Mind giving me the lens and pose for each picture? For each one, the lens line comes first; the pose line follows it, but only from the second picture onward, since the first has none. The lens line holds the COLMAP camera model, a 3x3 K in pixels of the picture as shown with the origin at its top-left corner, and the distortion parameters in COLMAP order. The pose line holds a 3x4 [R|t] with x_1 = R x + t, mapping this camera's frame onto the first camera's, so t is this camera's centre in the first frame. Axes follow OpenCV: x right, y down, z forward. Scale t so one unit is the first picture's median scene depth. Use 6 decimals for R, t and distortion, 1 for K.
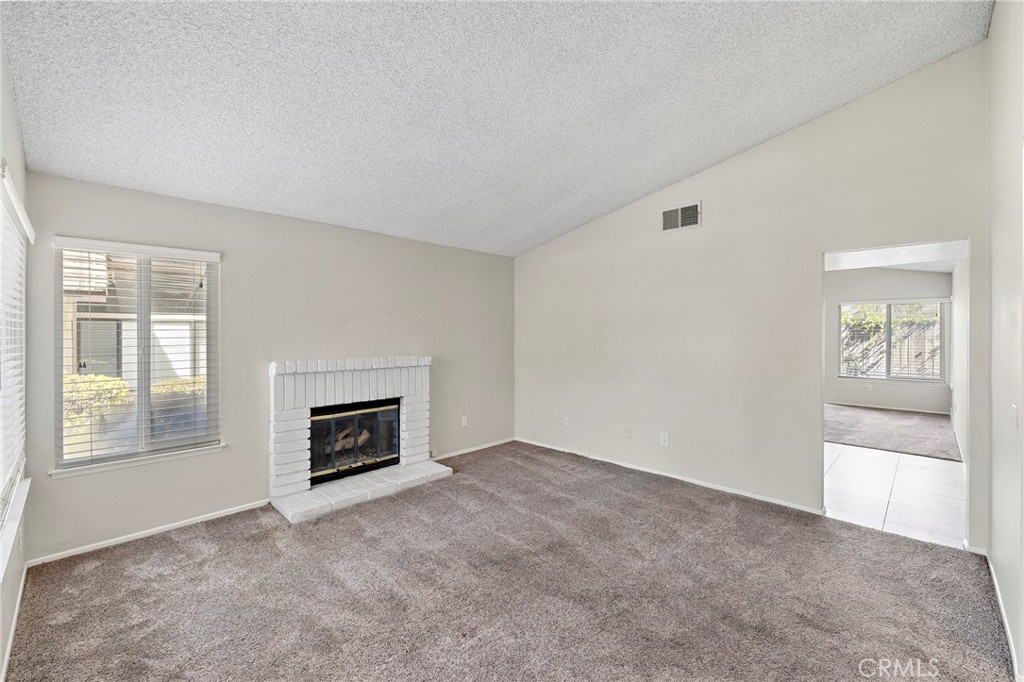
lens RADIAL K [[428.8, 0, 510.4], [0, 428.8, 334.8], [0, 0, 1]] dist [-0.000579, -0.000399]
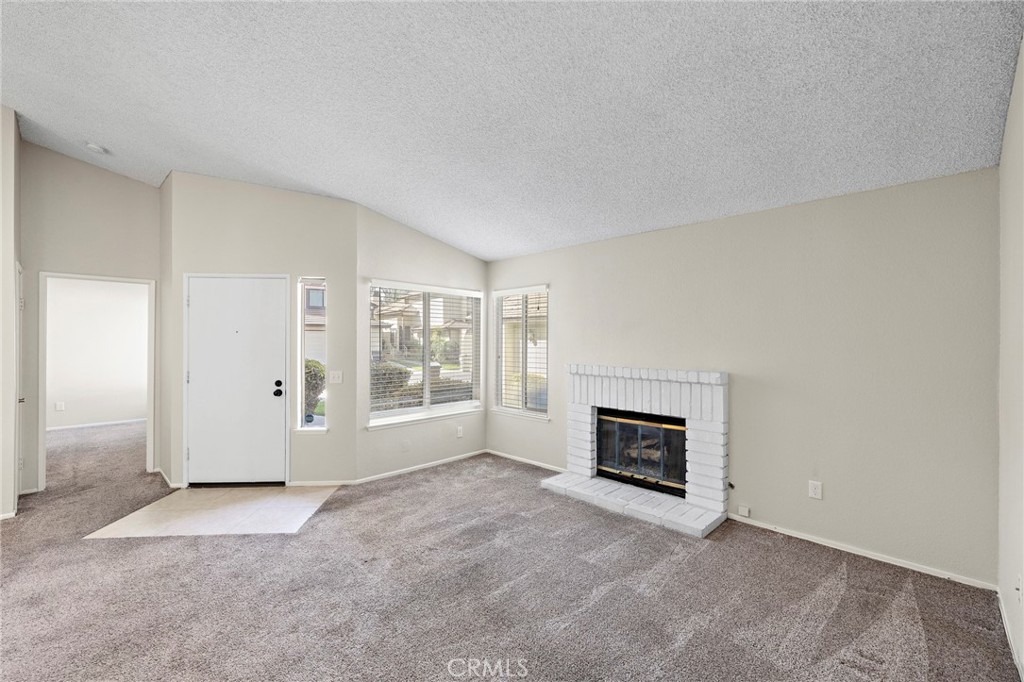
lens RADIAL K [[428.8, 0, 511.0], [0, 428.8, 341.3], [0, 0, 1]] dist [-0.000579, -0.000399]
pose [[-0.007040, 0.001480, -0.999974, 0.627981], [-0.009079, 0.999958, 0.001544, -0.001044], [0.999934, 0.009090, -0.007027, 0.737217]]
